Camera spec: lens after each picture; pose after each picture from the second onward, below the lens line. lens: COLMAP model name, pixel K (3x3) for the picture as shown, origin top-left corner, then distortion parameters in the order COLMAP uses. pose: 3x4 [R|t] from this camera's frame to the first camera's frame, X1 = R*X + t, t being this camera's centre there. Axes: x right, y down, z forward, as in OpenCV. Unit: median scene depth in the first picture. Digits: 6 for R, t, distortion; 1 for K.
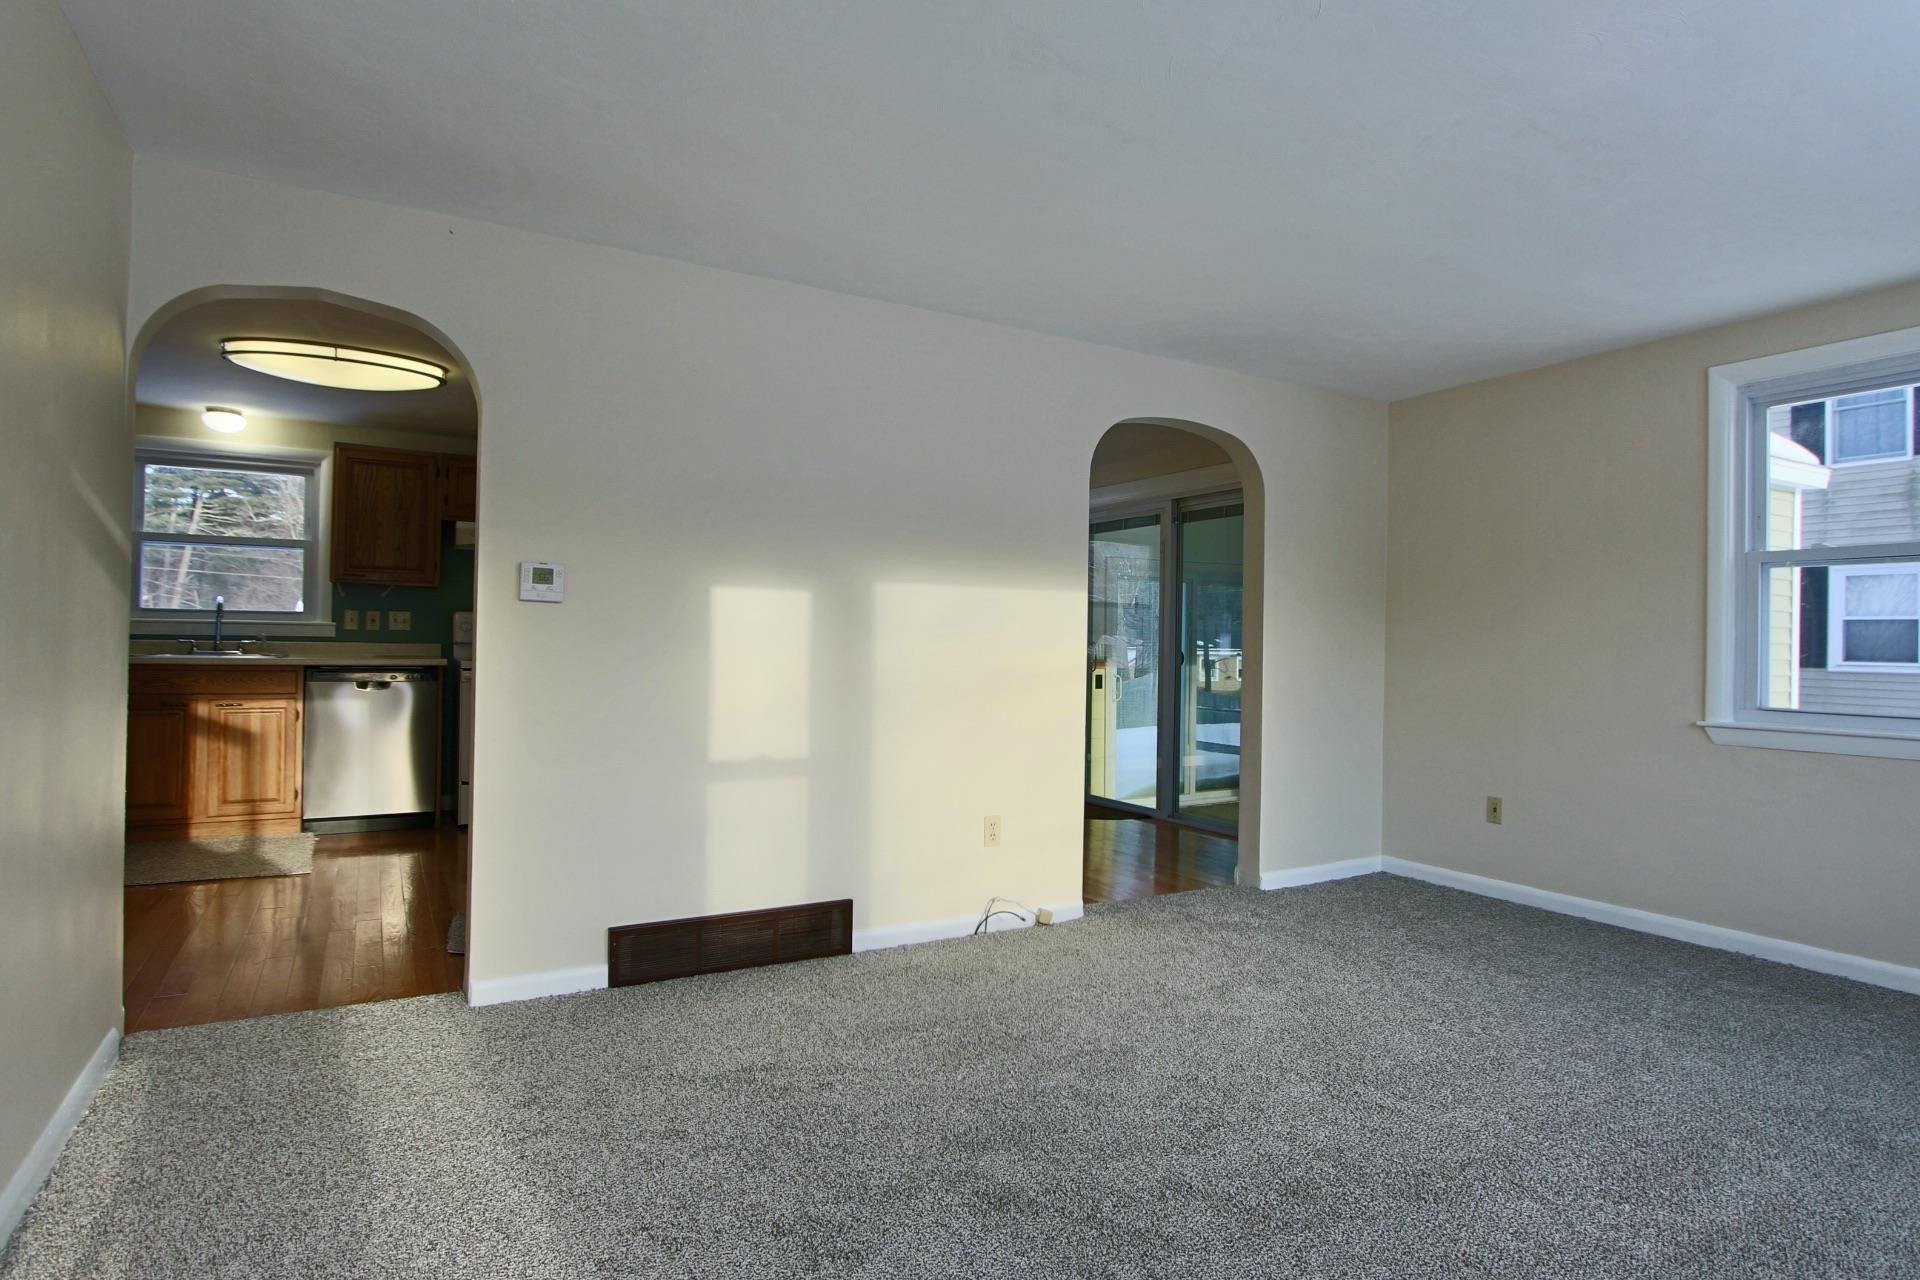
lens RADIAL K [[1028.1, 0, 965.2], [0, 1028.1, 641.2], [0, 0, 1]] dist [-0.026110, 0.000406]
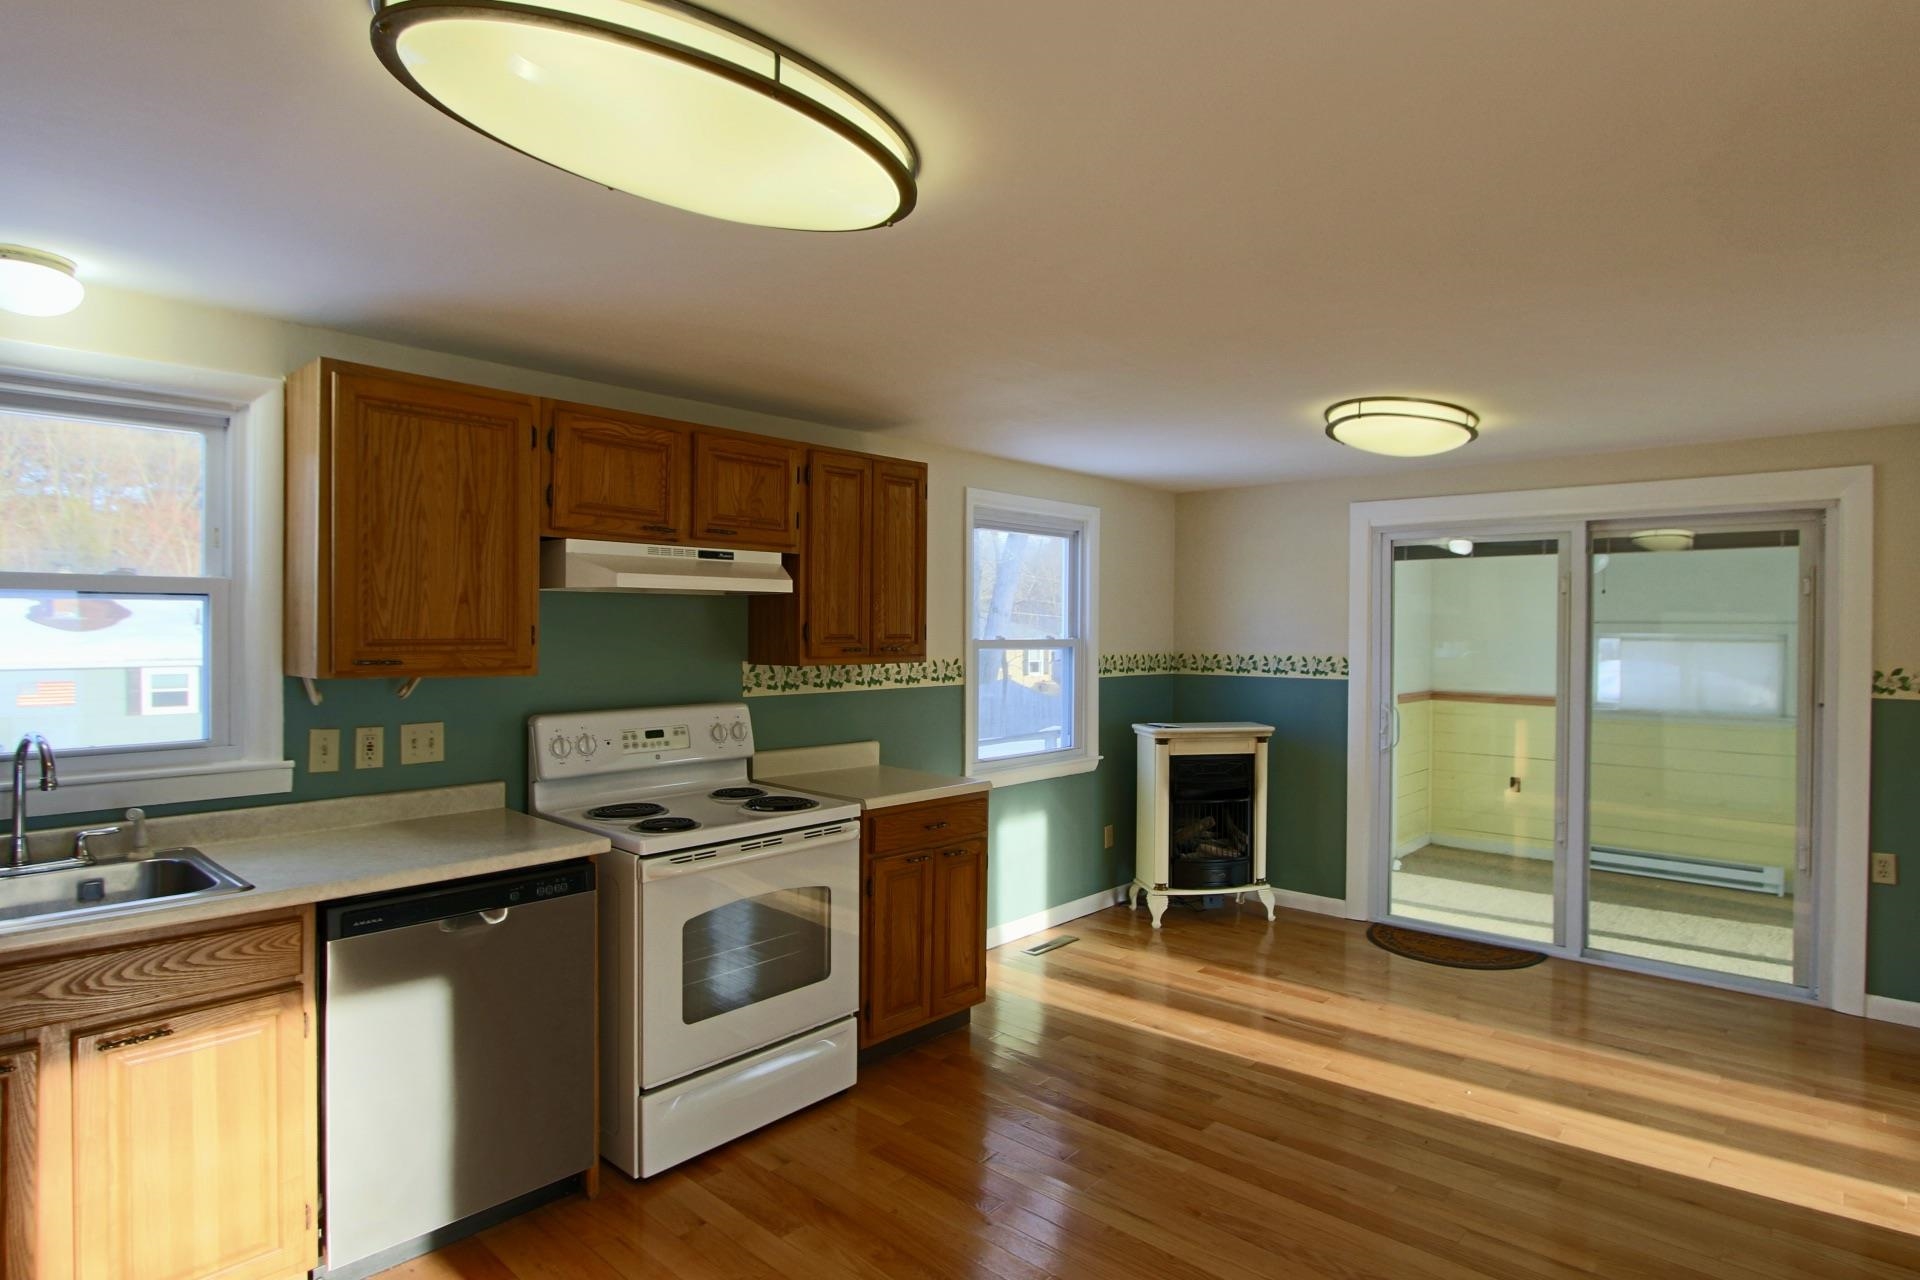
lens RADIAL K [[1028.1, 0, 973.0], [0, 1028.1, 643.6], [0, 0, 1]] dist [-0.026110, 0.000406]
pose [[0.954280, -0.014662, 0.298555, -0.465425], [0.008710, 0.999736, 0.021254, -0.077266], [-0.298788, -0.017682, 0.954156, 0.481140]]
